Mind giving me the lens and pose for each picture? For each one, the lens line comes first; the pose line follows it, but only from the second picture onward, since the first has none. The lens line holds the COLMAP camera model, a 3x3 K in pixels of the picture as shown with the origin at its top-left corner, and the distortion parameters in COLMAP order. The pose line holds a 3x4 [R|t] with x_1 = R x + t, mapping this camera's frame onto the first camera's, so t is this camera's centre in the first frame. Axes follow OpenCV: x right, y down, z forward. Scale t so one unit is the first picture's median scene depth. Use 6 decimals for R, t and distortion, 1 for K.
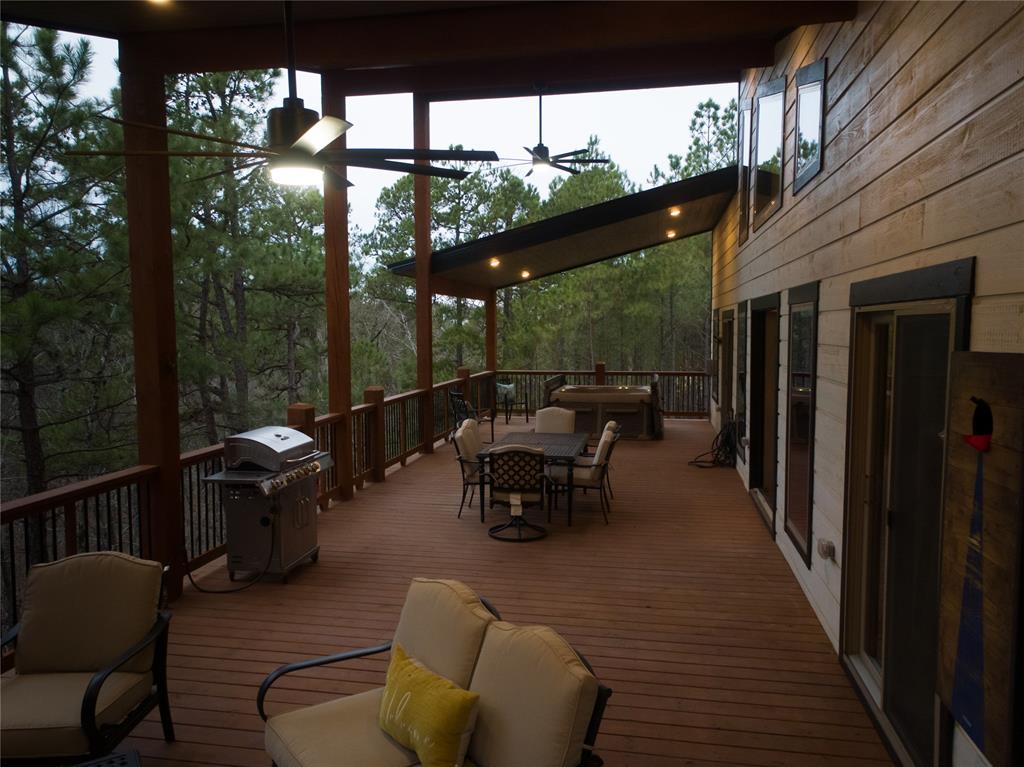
lens RADIAL K [[761.2, 0, 512.0], [0, 761.2, 383.5], [0, 0, 1]] dist [-0.000138, -0.003570]
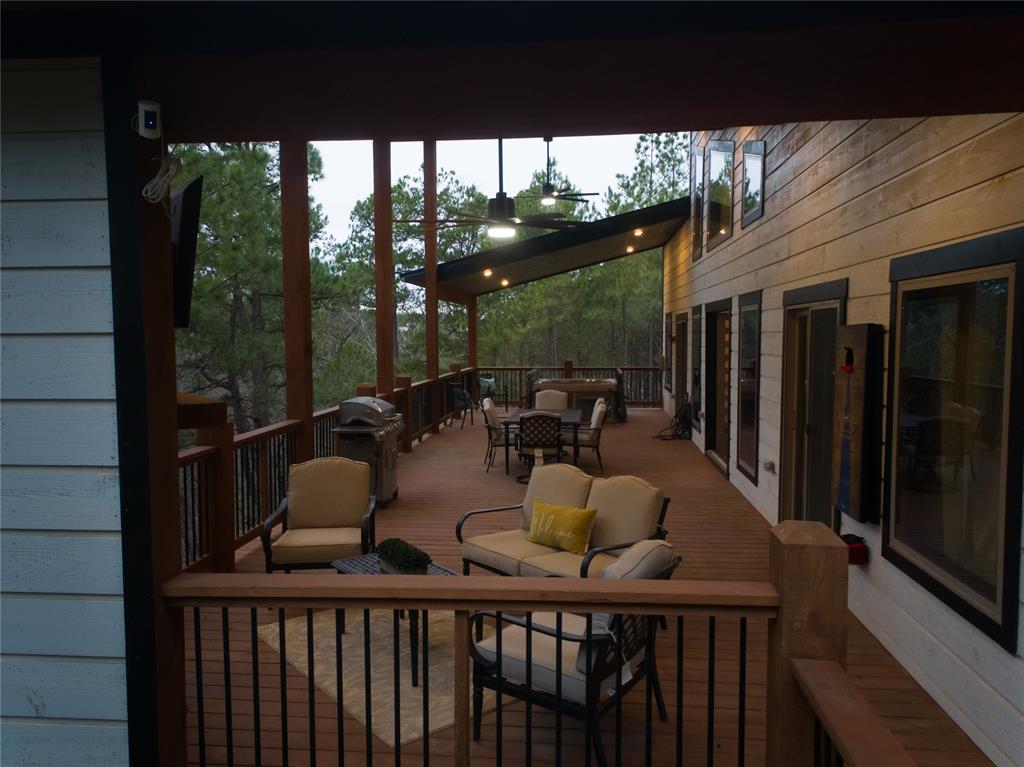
lens RADIAL K [[761.2, 0, 512.0], [0, 761.2, 383.5], [0, 0, 1]] dist [-0.000138, -0.003570]
pose [[0.996406, -0.005929, 0.084497, -0.116655], [0.006727, 0.999935, -0.009161, 0.032762], [-0.084437, 0.009696, 0.996382, -0.244206]]
